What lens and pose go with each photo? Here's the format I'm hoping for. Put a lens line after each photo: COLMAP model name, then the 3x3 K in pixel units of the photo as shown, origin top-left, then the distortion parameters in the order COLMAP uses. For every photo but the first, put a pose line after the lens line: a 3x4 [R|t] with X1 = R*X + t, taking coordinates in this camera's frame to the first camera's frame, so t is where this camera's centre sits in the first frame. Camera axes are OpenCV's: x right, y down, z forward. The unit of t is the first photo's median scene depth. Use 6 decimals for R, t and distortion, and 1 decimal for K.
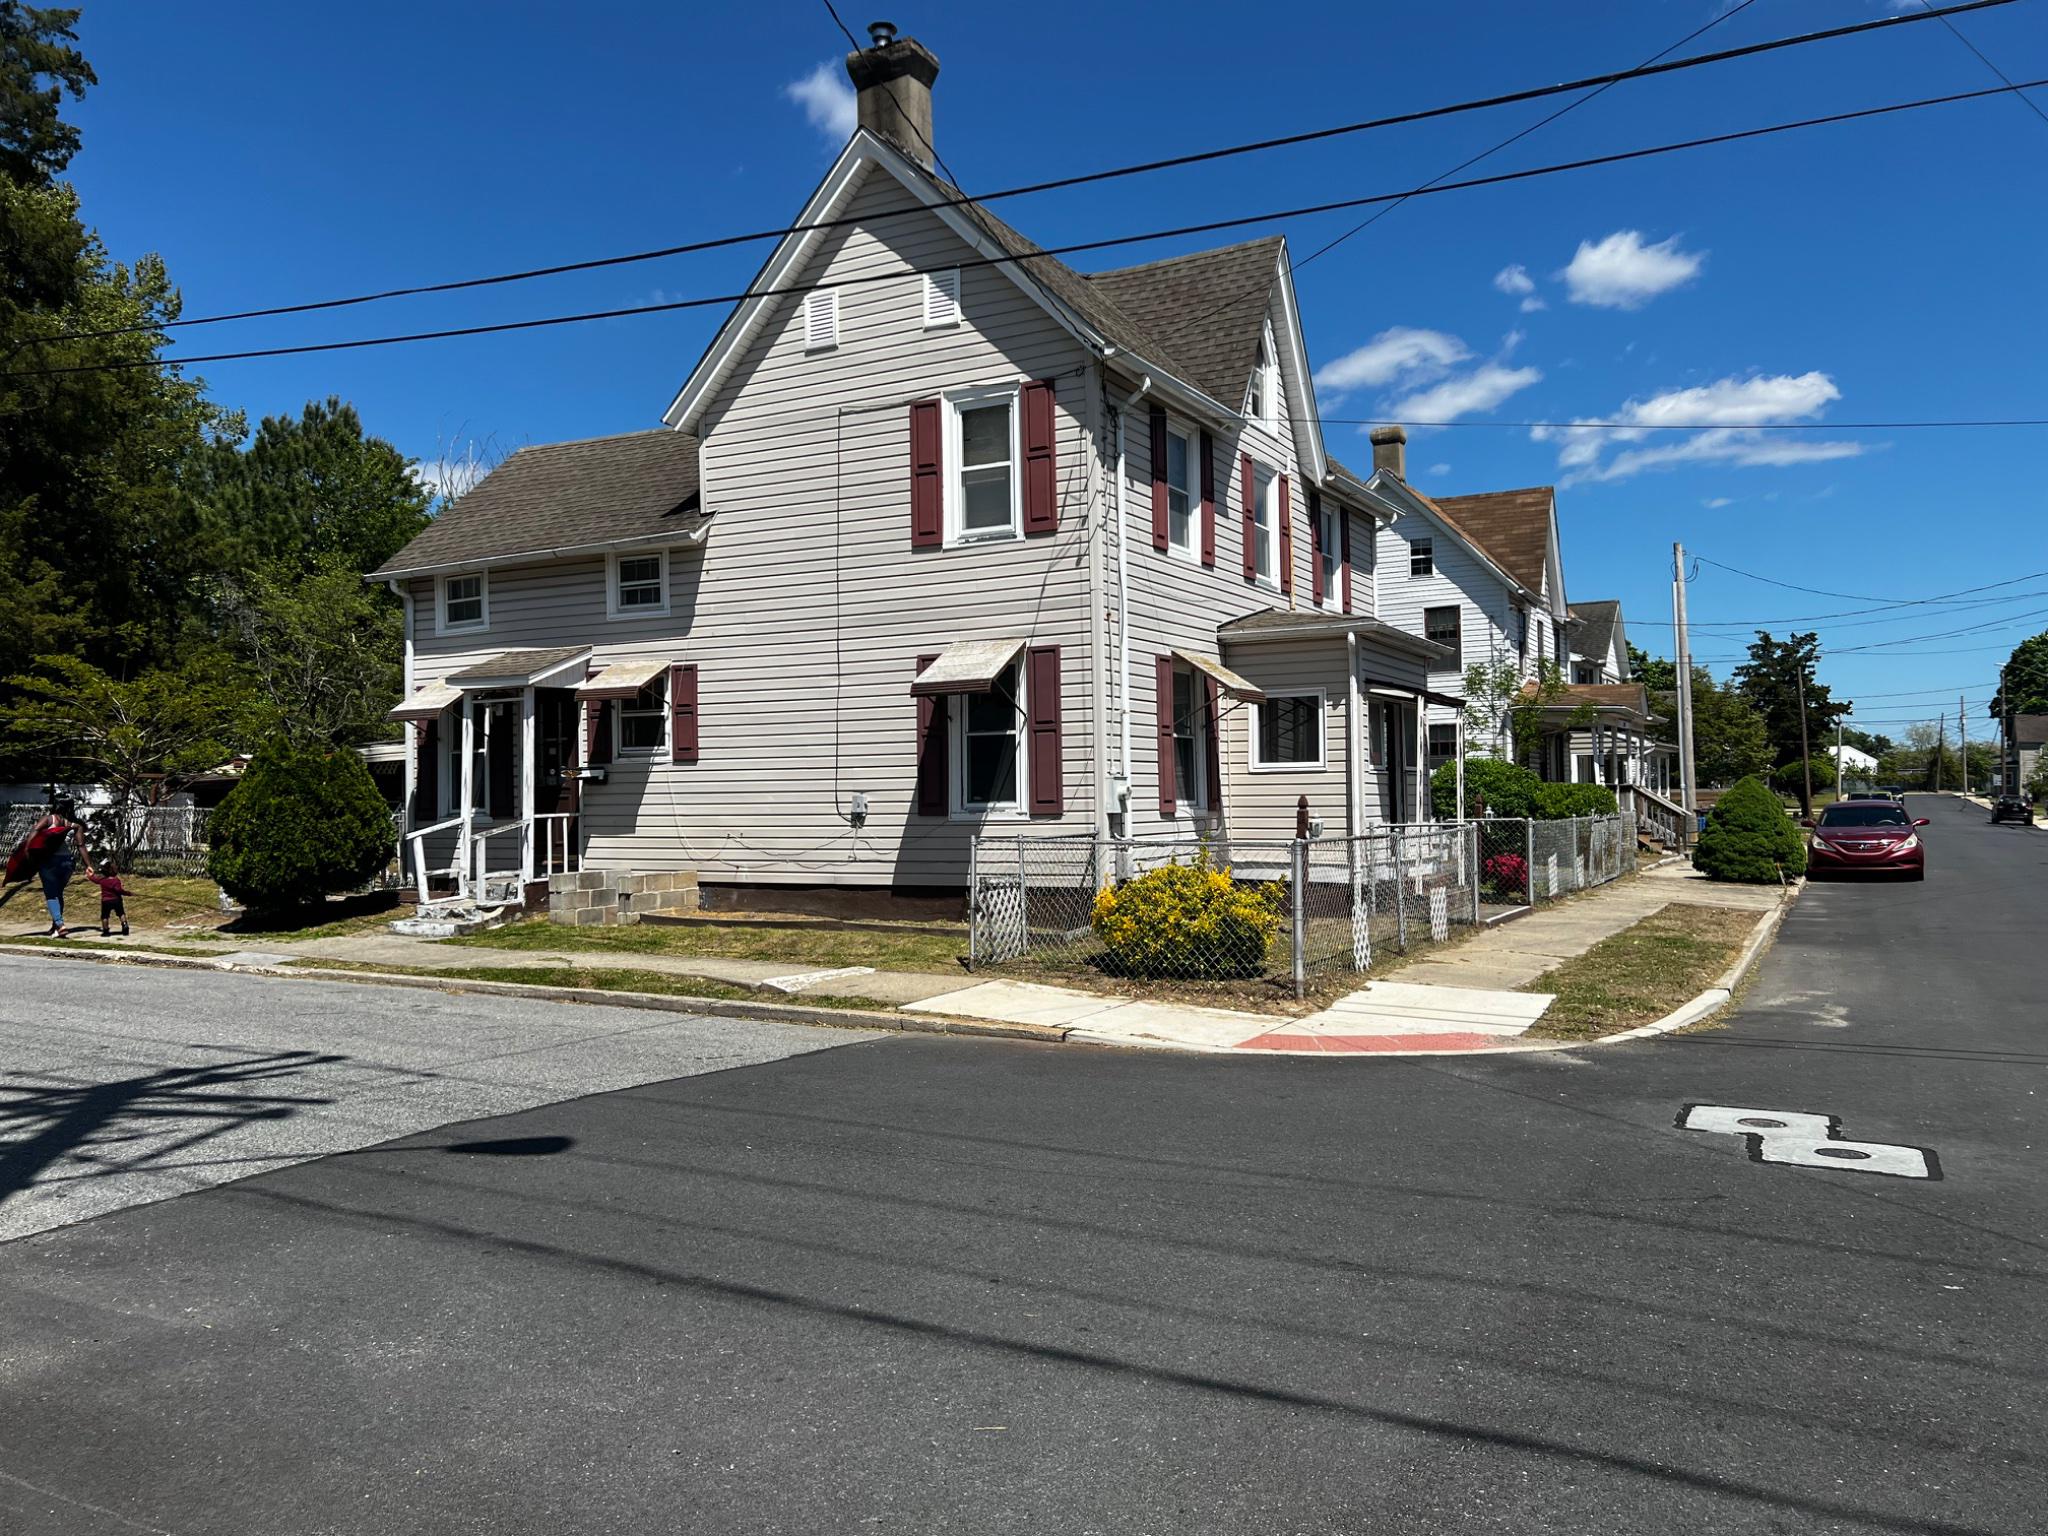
lens RADIAL K [[1530.3, 0, 1031.6], [0, 1530.3, 766.7], [0, 0, 1]] dist [0.057244, -0.068160]
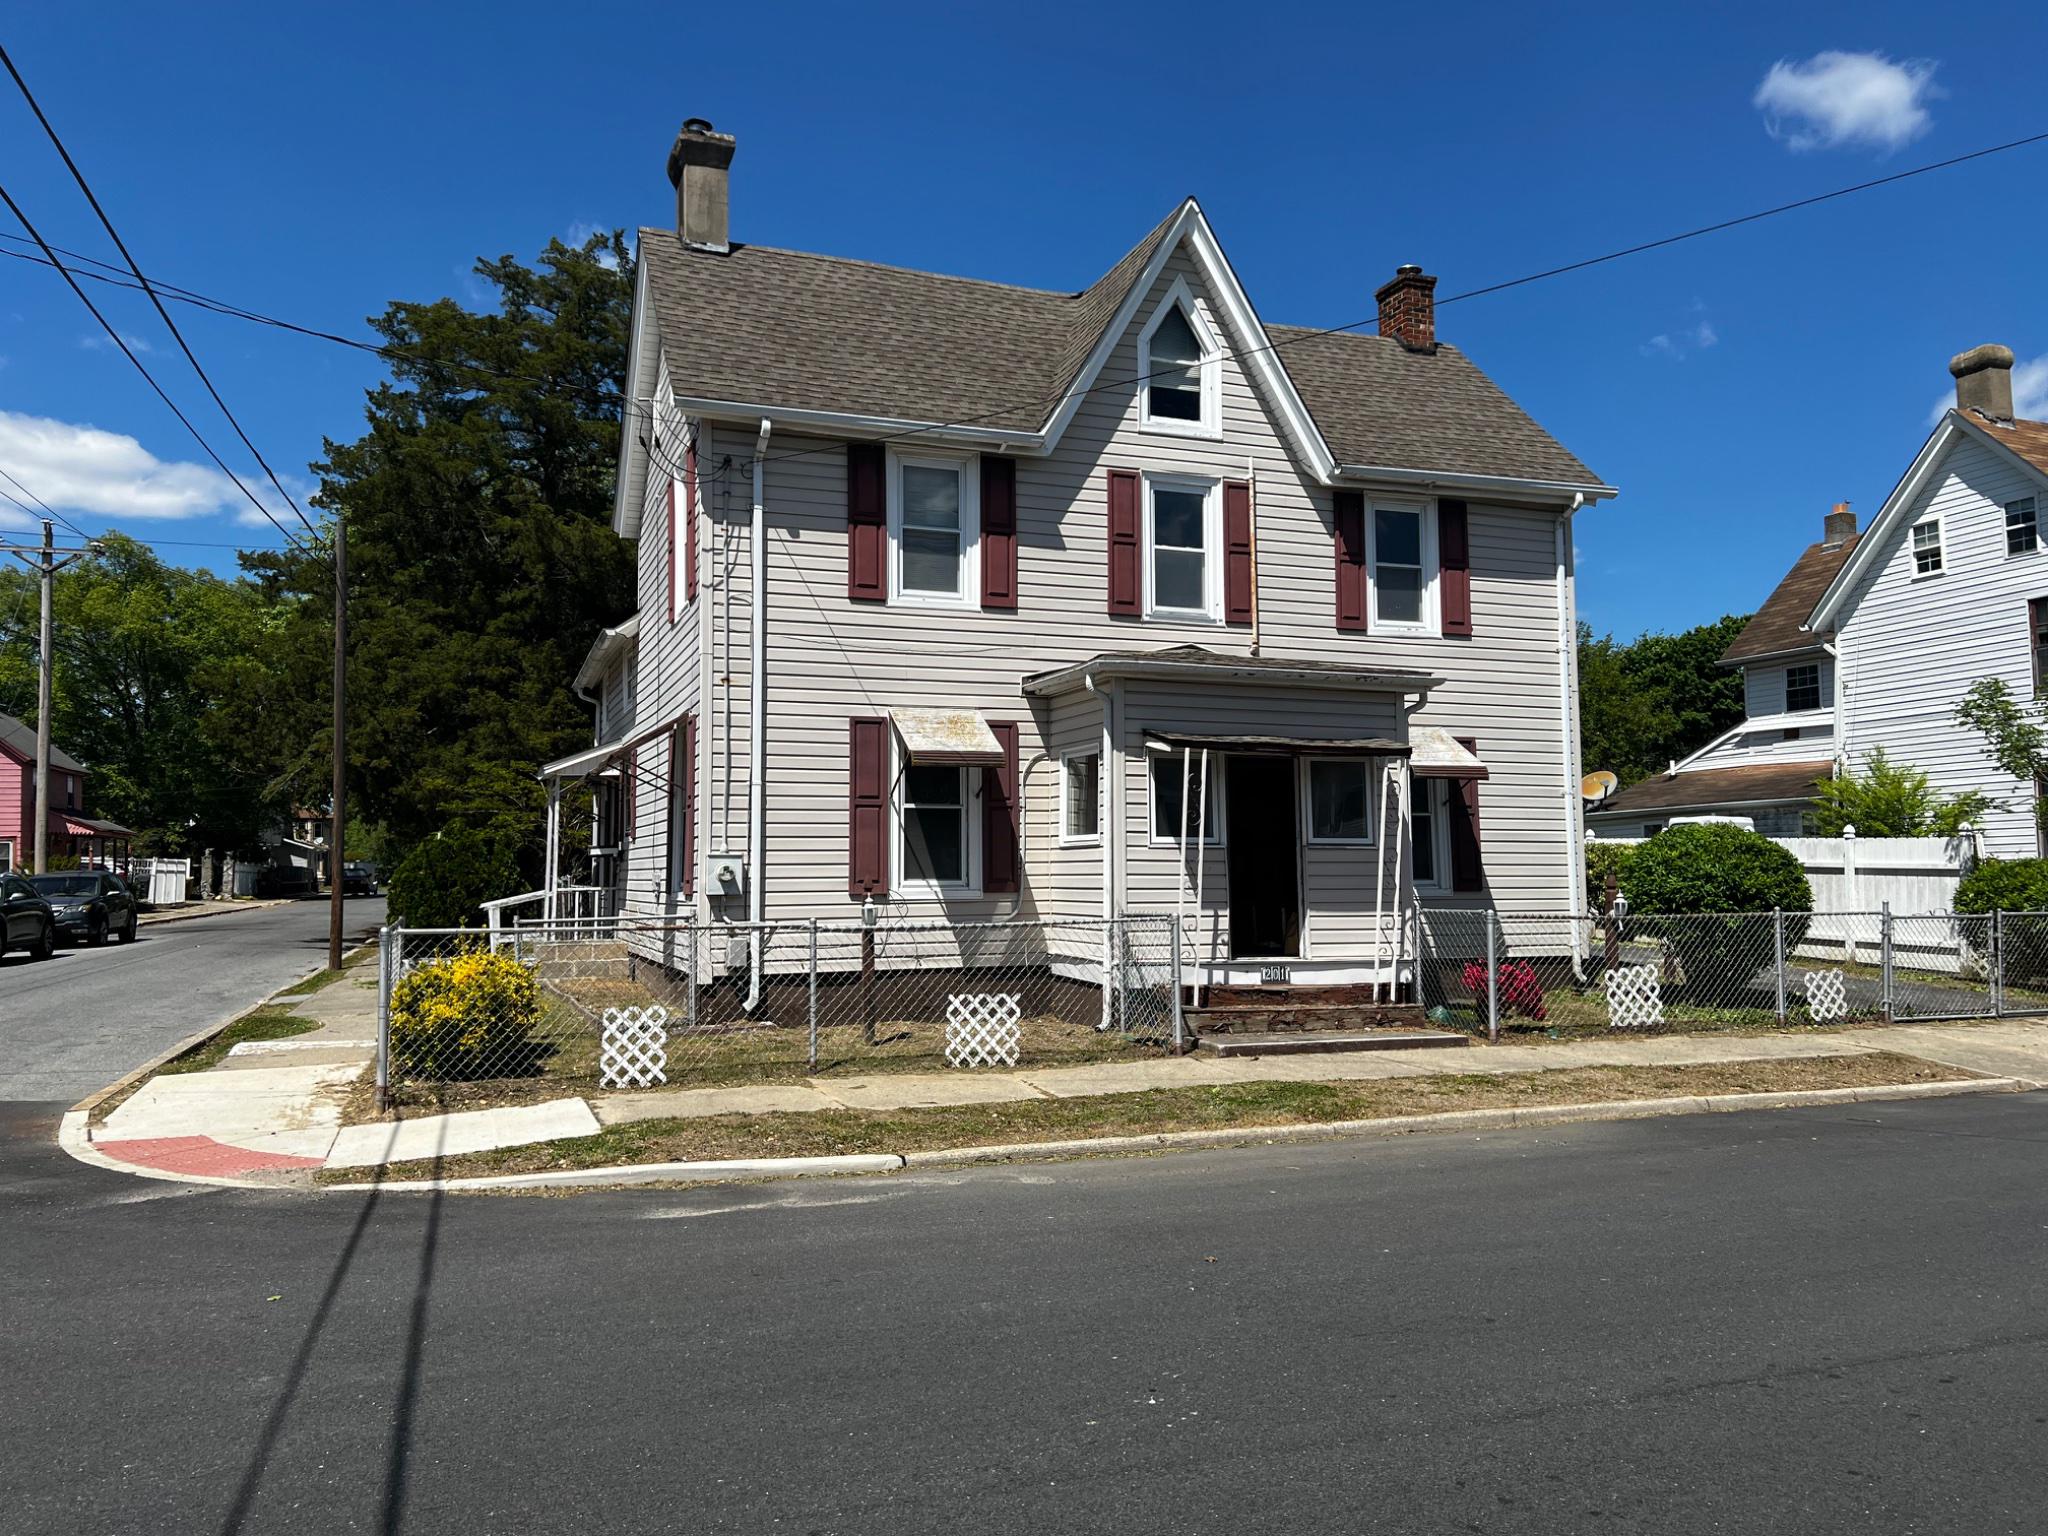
lens RADIAL K [[1524.5, 0, 1025.7], [0, 1524.5, 753.0], [0, 0, 1]] dist [0.126510, -0.208710]
pose [[0.758146, -0.044714, -0.650551, 0.667967], [0.009535, 0.998300, -0.057503, 0.000204], [0.652016, 0.037393, 0.757283, 0.351764]]
